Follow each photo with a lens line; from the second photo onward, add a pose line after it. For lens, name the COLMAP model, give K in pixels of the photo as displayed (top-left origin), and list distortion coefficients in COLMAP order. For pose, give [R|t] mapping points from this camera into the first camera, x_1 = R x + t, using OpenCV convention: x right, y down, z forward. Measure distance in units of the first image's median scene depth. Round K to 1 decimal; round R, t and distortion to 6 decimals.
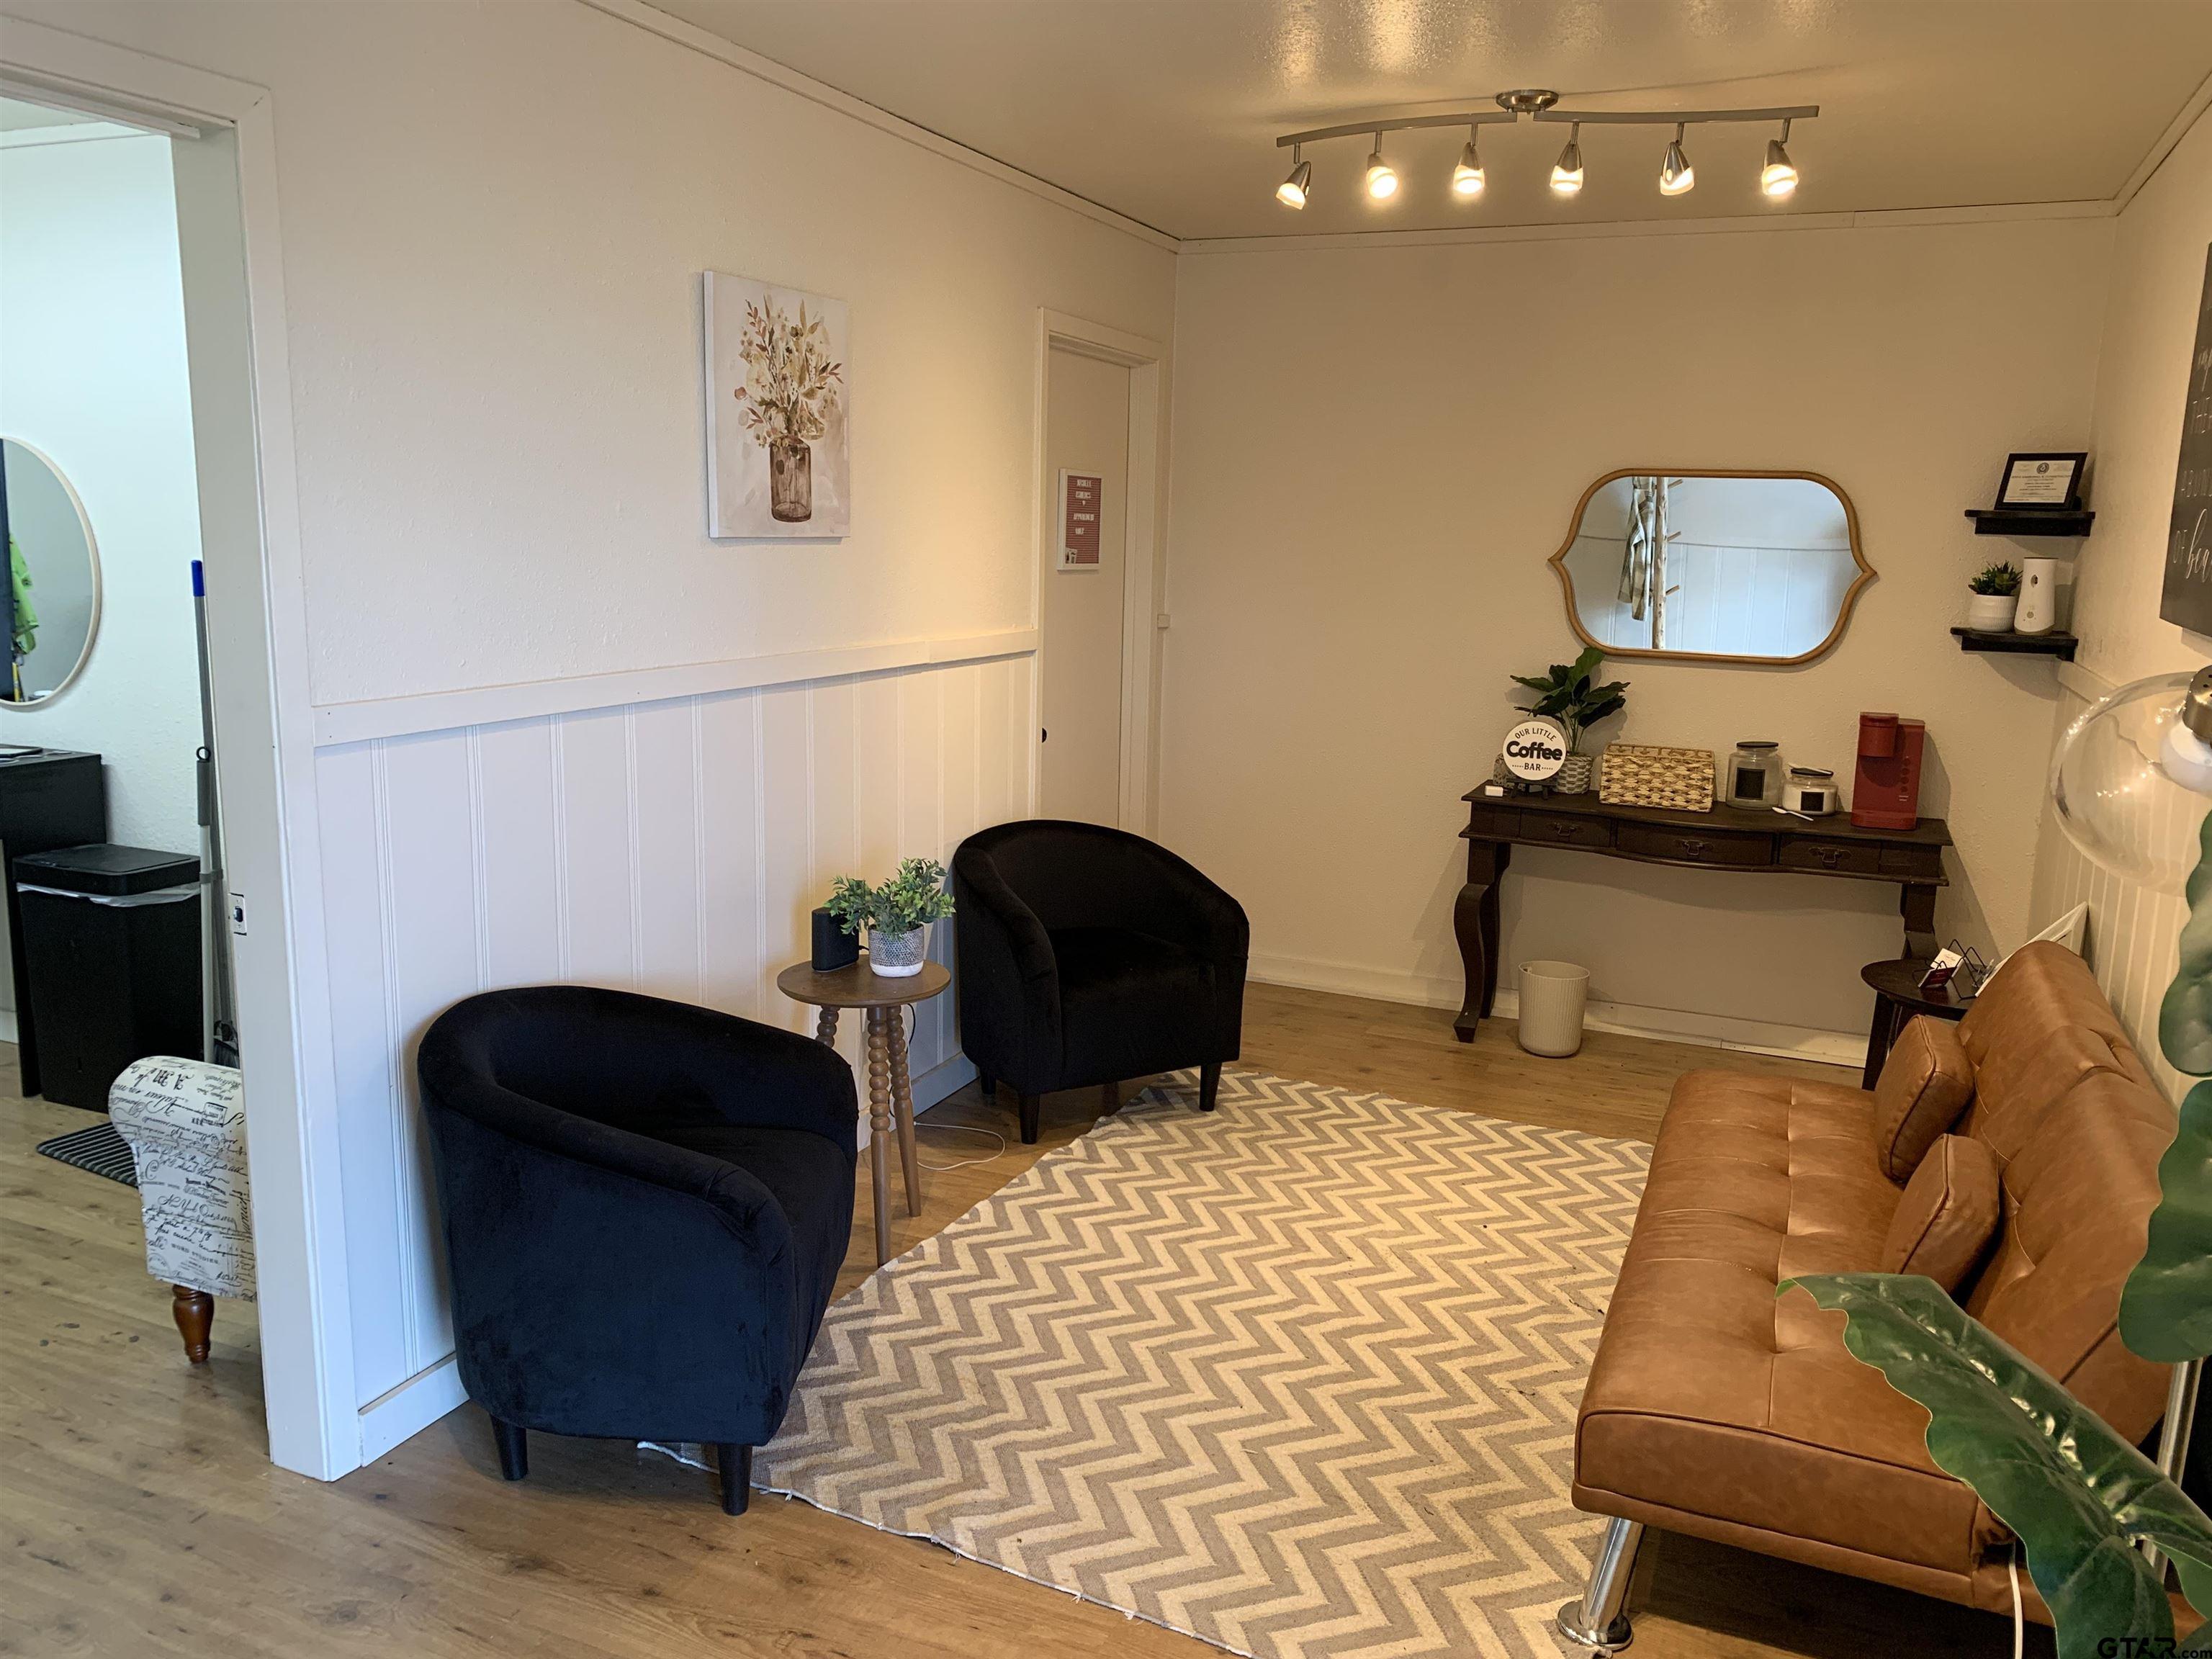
lens RADIAL K [[1705.9, 0, 1106.0], [0, 1705.9, 829.5], [0, 0, 1]] dist [0.014304, 0.001763]
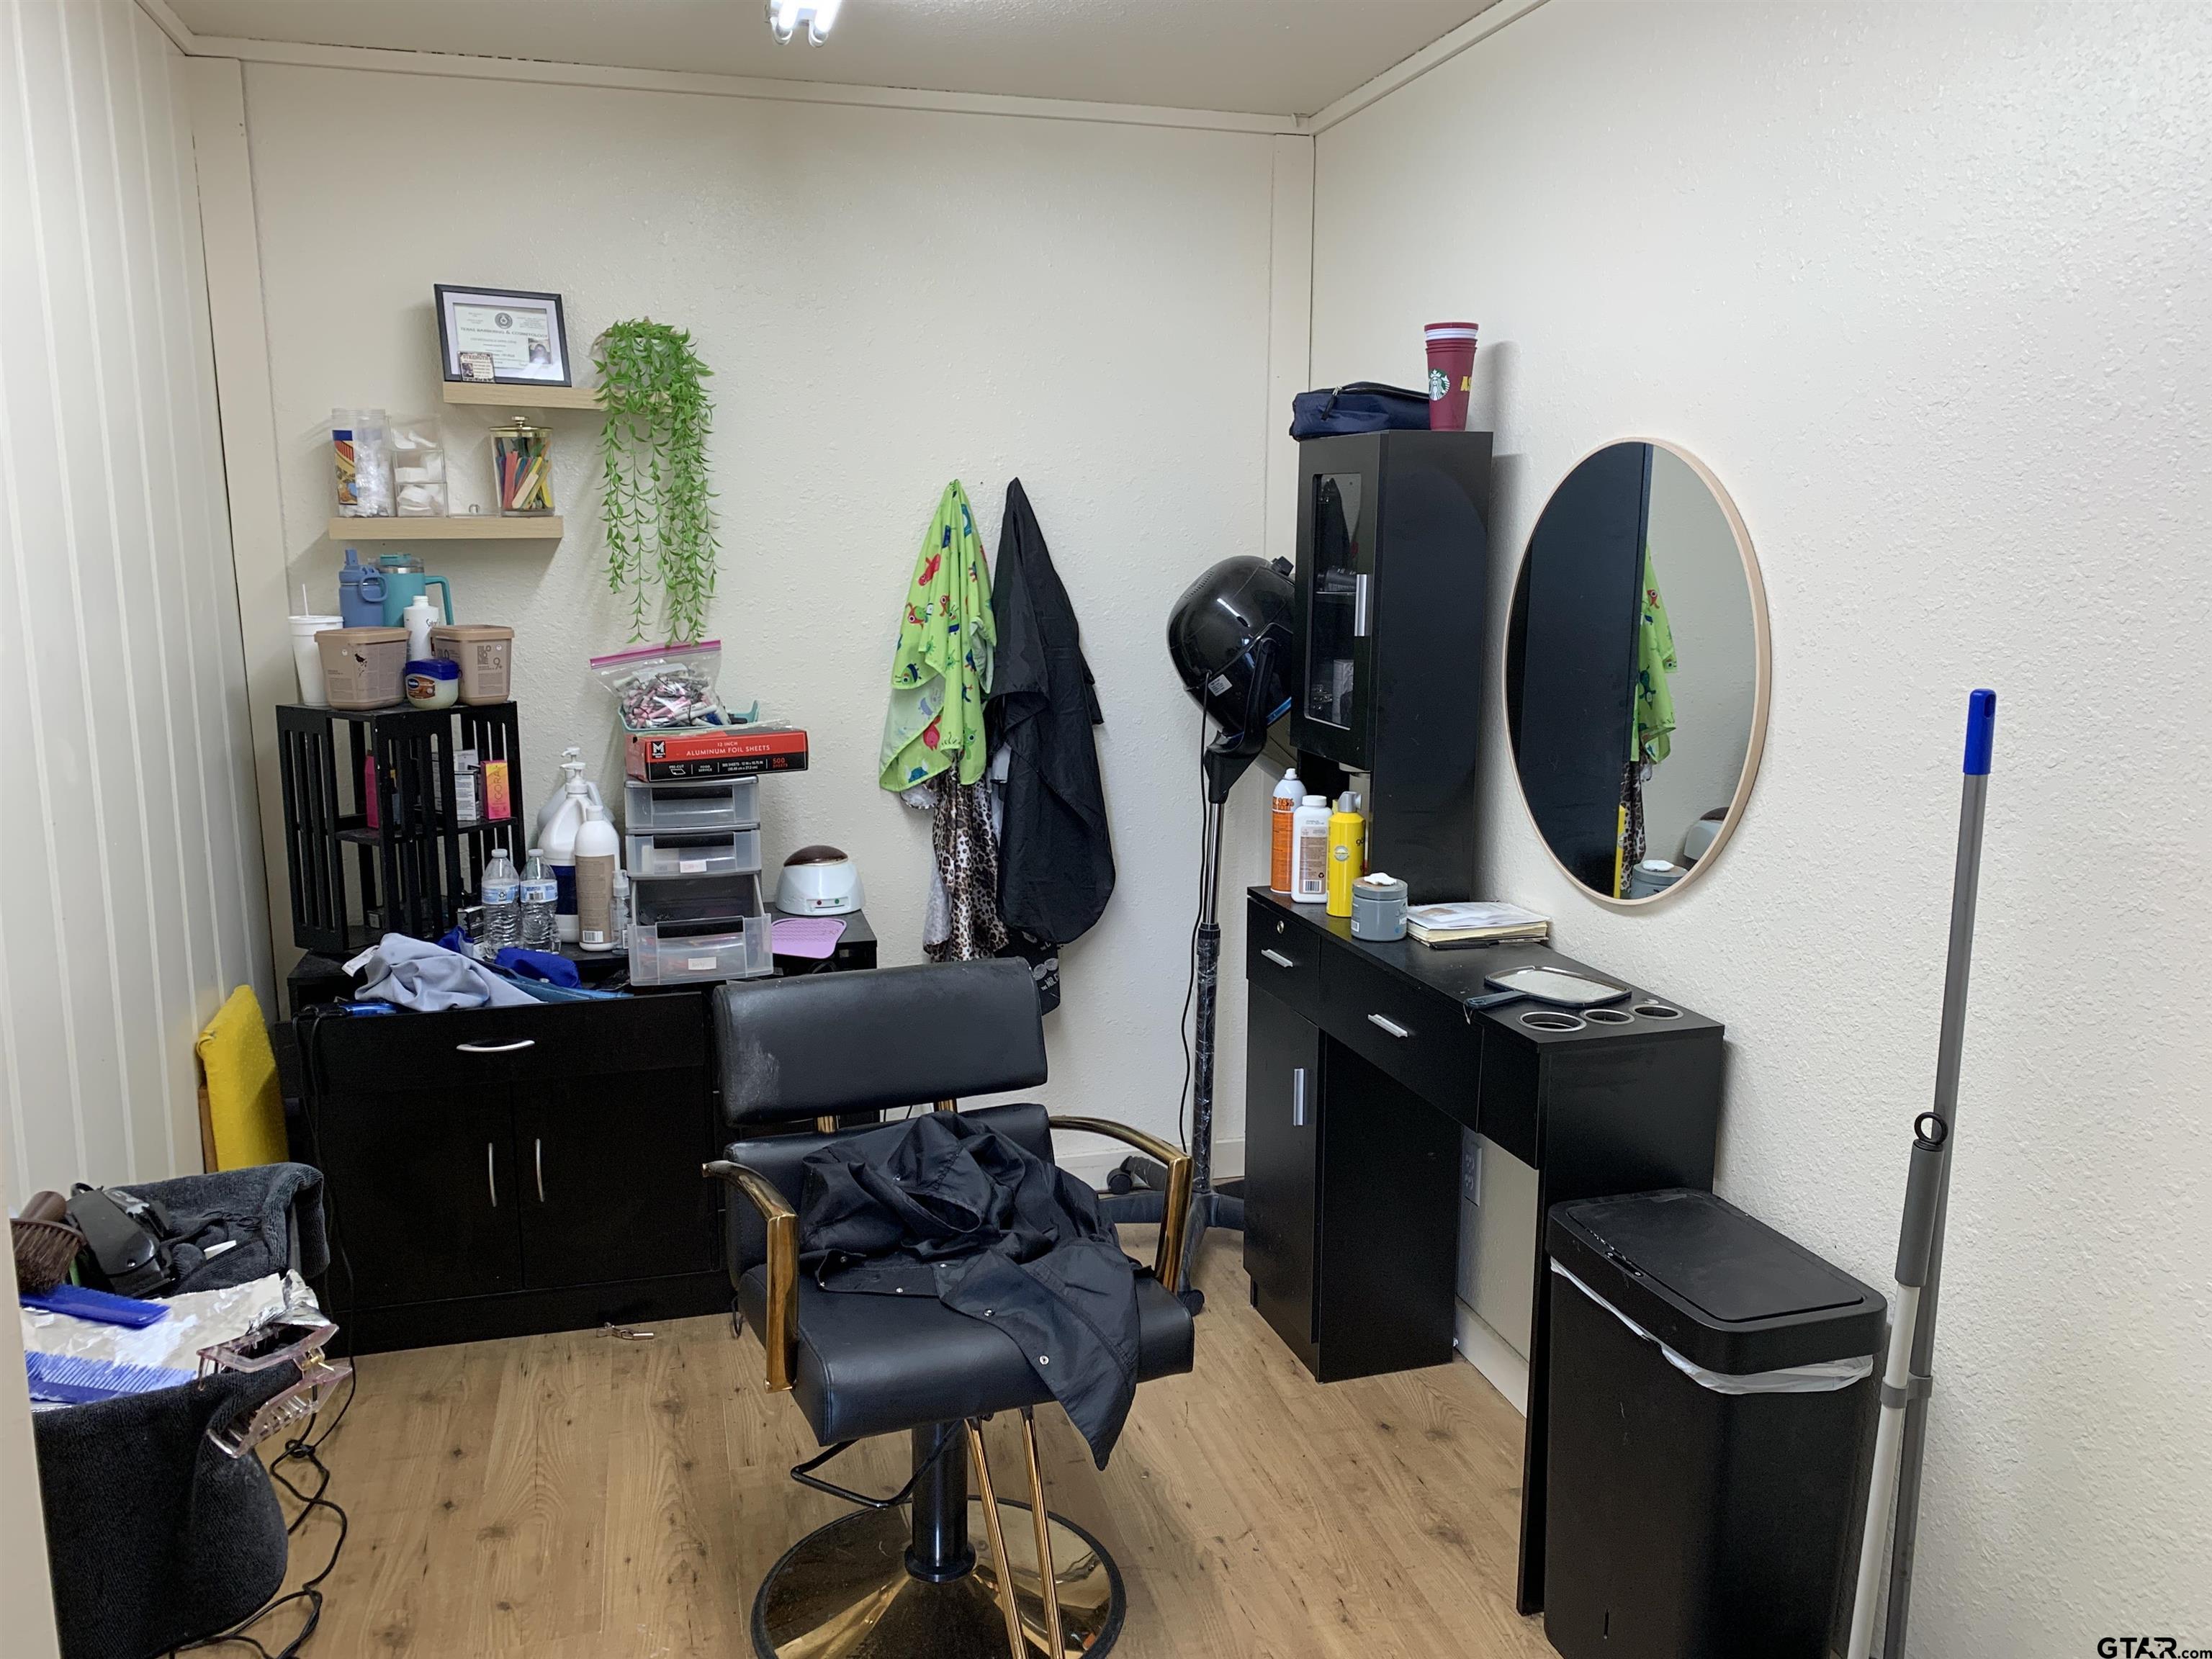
lens RADIAL K [[1705.9, 0, 1106.0], [0, 1705.9, 829.5], [0, 0, 1]] dist [0.014304, 0.001763]
pose [[0.627031, 0.112634, -0.770808, -0.313184], [-0.122474, 0.991440, 0.045244, -0.108339], [0.769306, 0.066034, 0.635459, 0.526263]]
